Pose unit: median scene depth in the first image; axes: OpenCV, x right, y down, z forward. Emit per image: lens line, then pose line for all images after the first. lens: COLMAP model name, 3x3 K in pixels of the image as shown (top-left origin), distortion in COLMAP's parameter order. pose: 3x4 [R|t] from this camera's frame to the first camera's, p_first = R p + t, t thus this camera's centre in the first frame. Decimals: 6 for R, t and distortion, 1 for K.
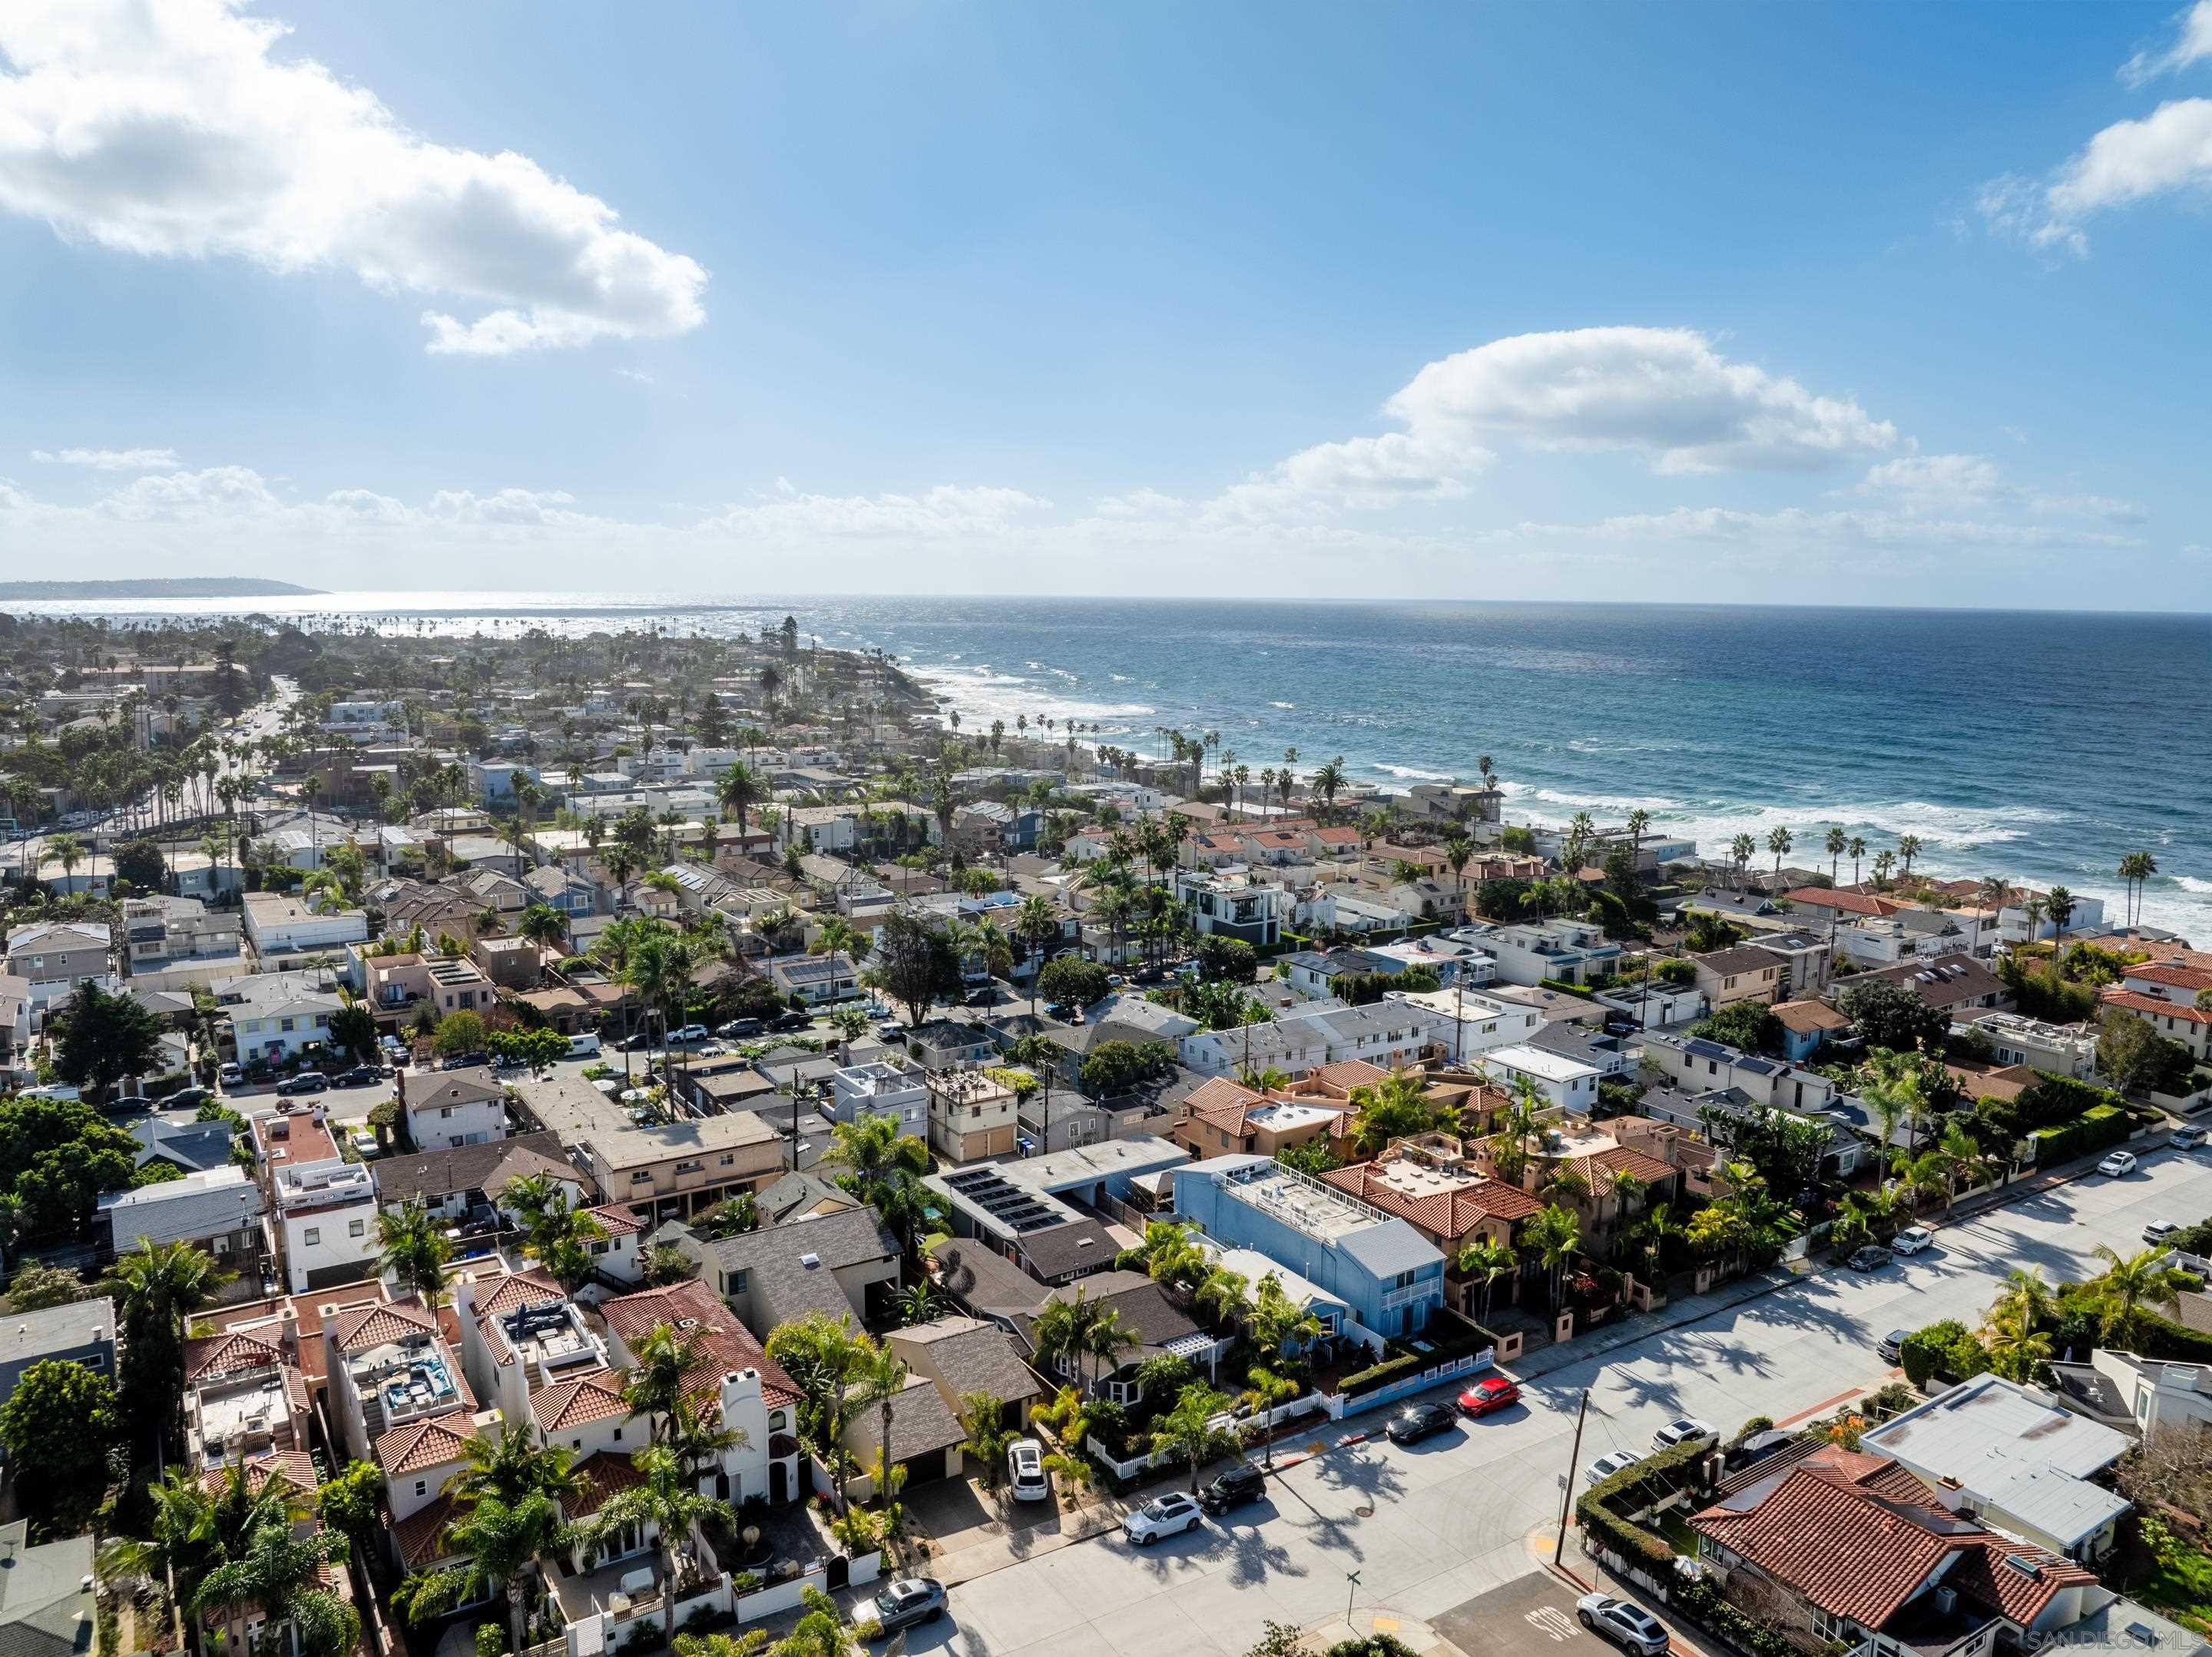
lens RADIAL K [[1539.2, 0, 1105.2], [0, 1539.2, 922.7], [0, 0, 1]] dist [-0.045808, -0.000523]
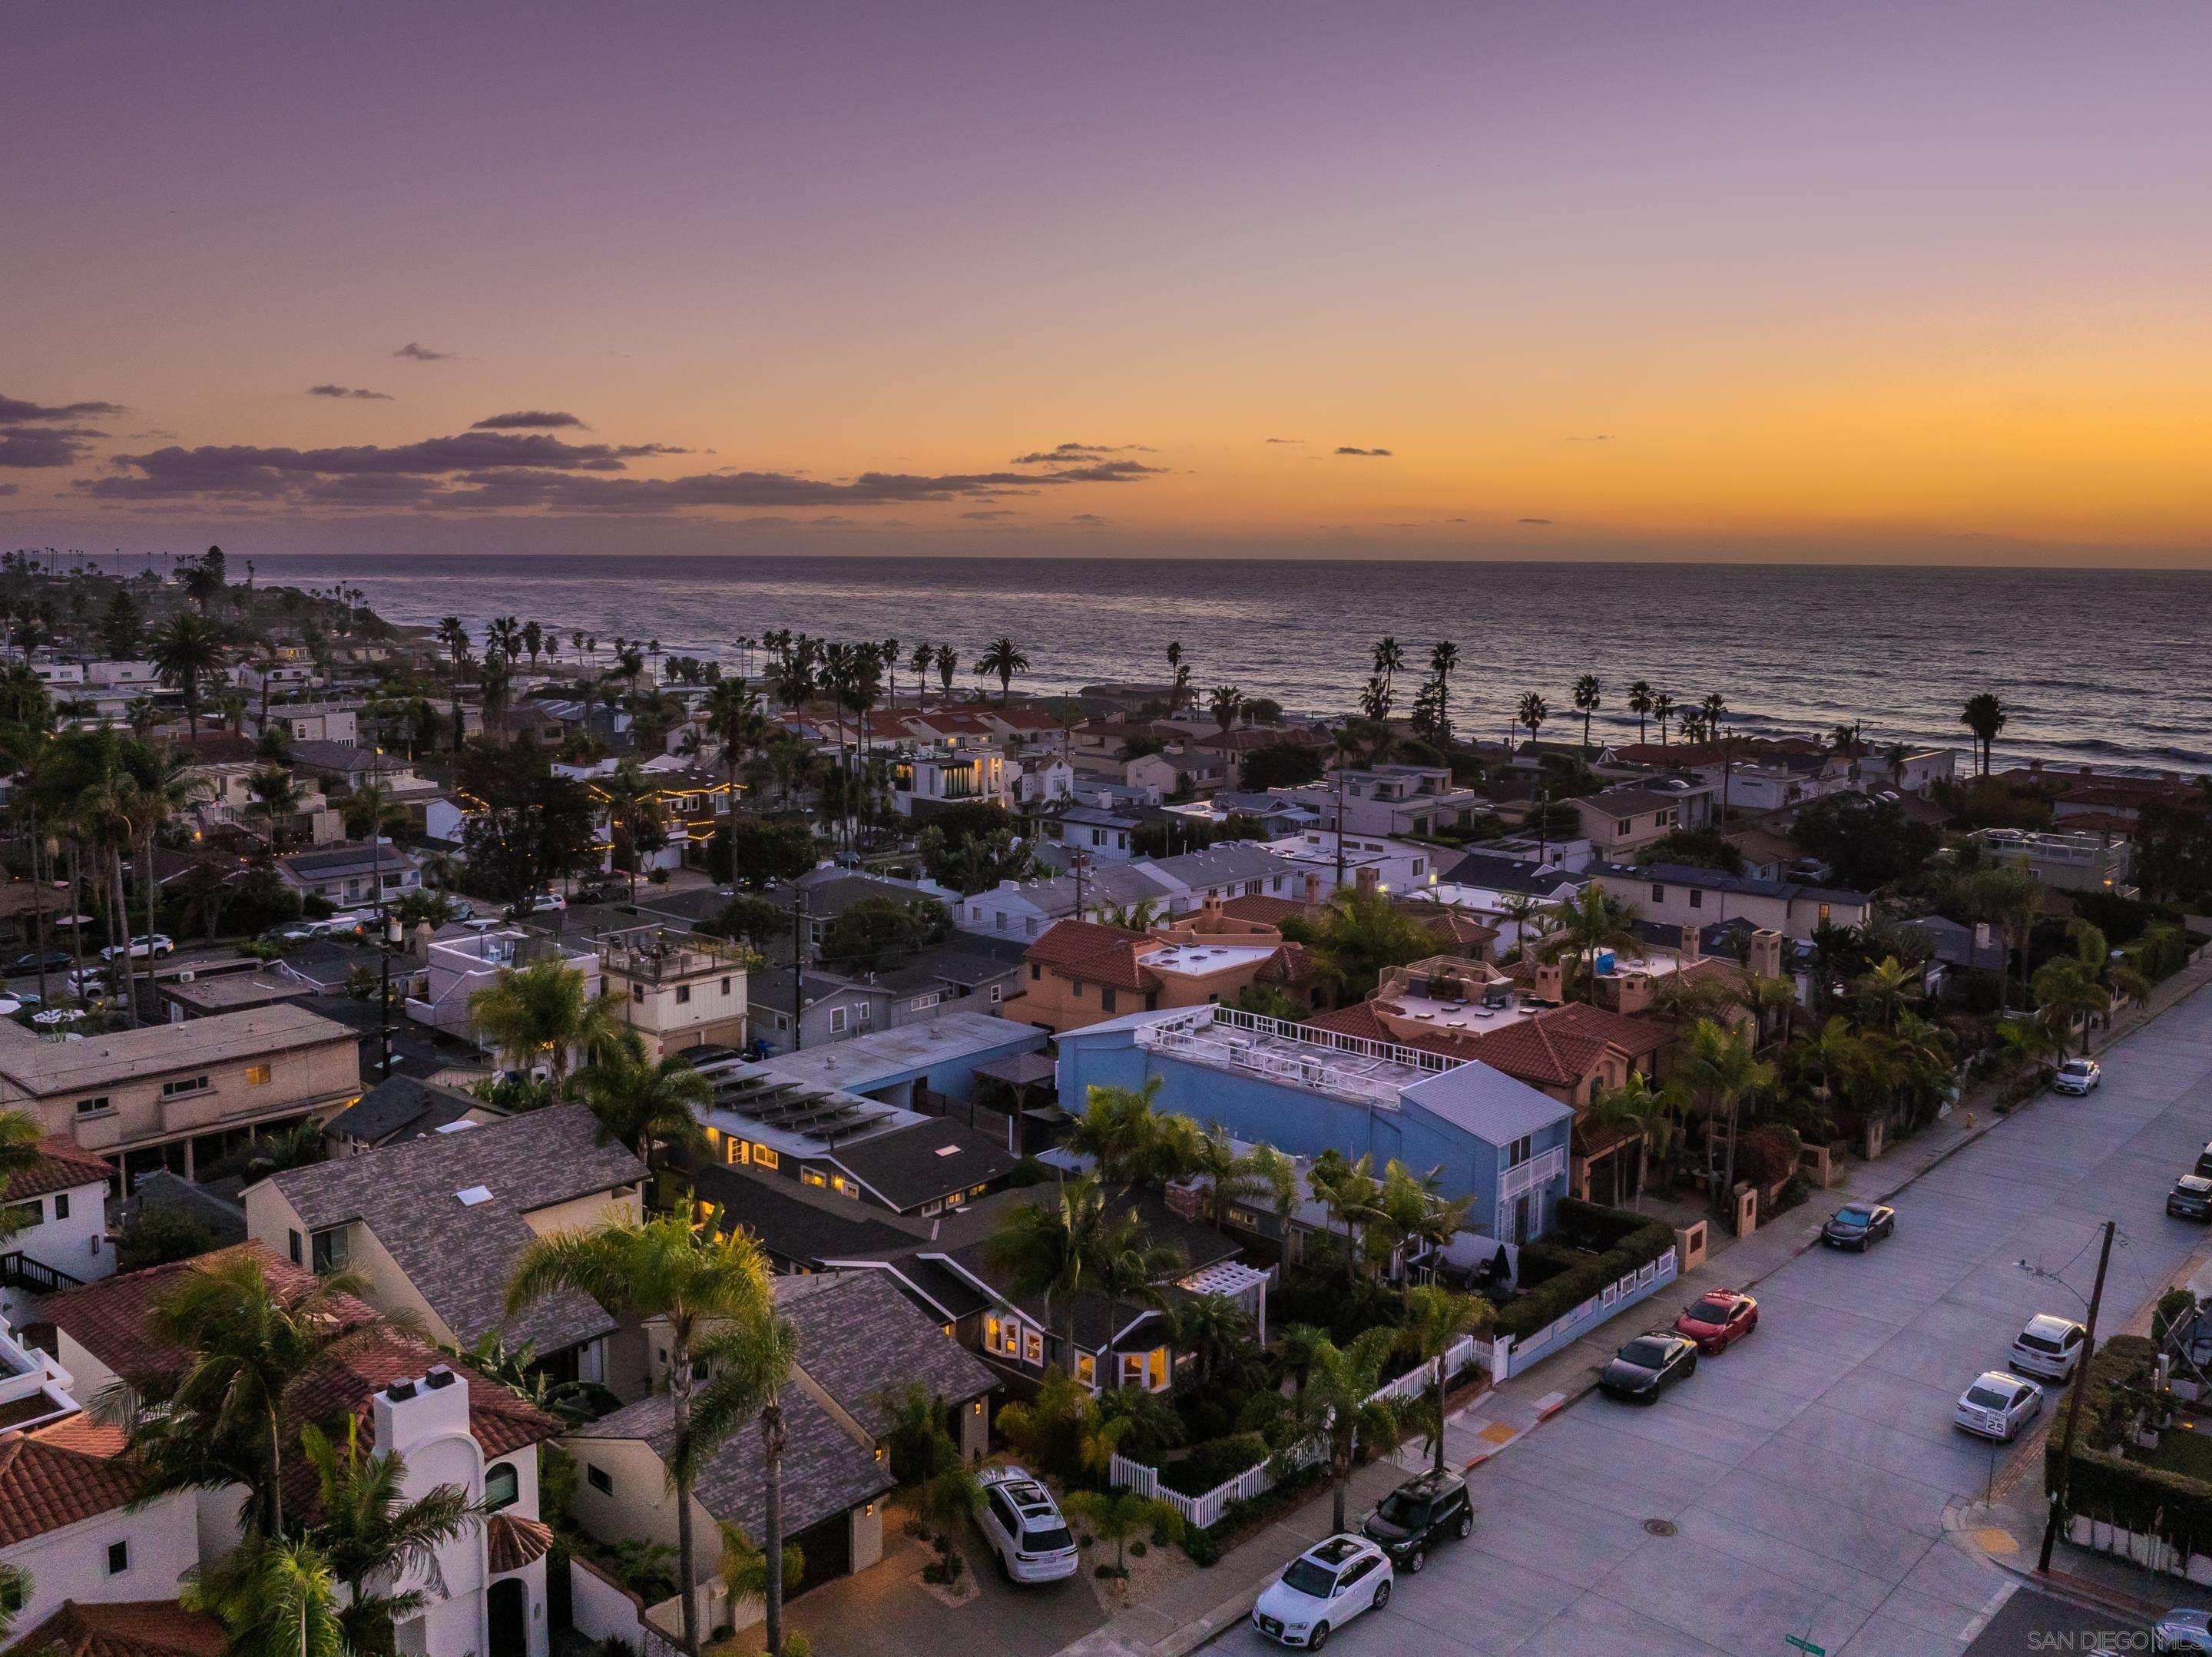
lens RADIAL K [[1828.5, 0, 1077.0], [0, 1828.5, 822.3], [0, 0, 1]] dist [-0.041589, -0.006412]
pose [[0.969214, -0.036699, 0.243471, -0.156581], [0.052083, 0.997012, -0.057052, 0.155828], [-0.240650, 0.067977, 0.968229, 0.395779]]
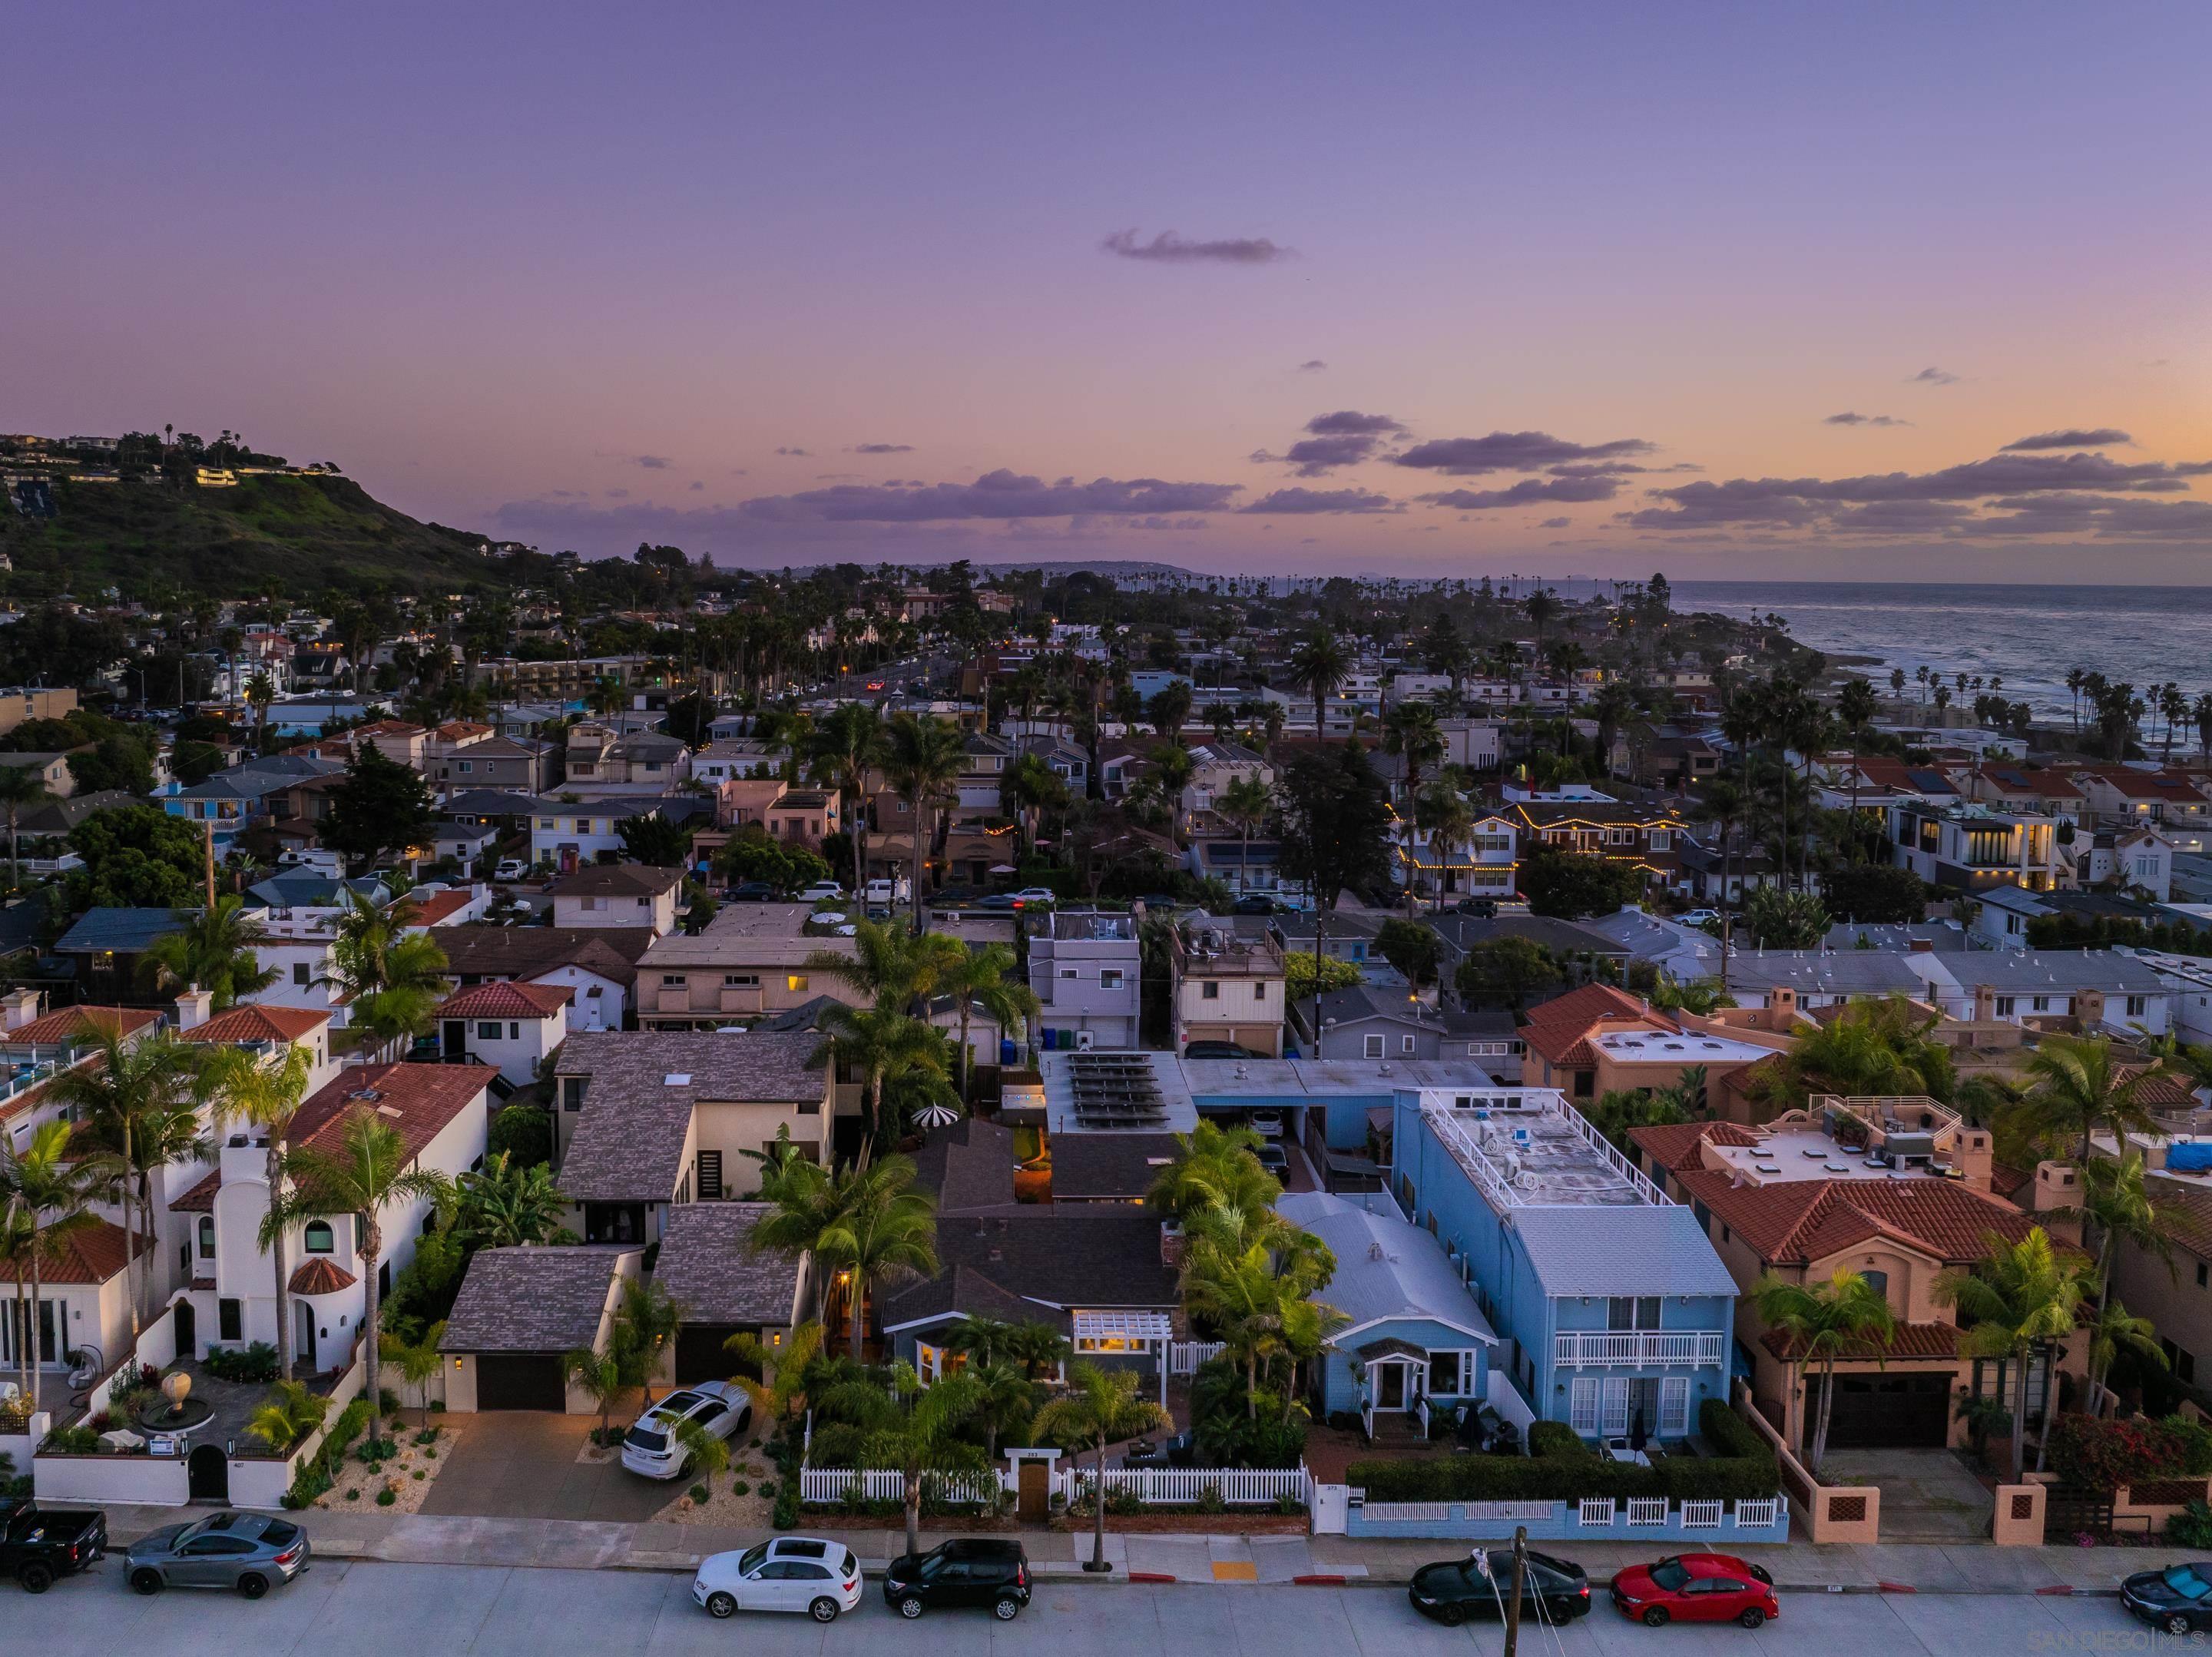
lens RADIAL K [[1819.8, 0, 1015.5], [0, 1819.8, 765.1], [0, 0, 1]] dist [-0.046074, 0.010044]
pose [[0.839965, 0.053419, -0.540005, 0.372749], [-0.112263, 0.990720, -0.076616, 0.144600], [0.530902, 0.124978, 0.838167, 0.459866]]
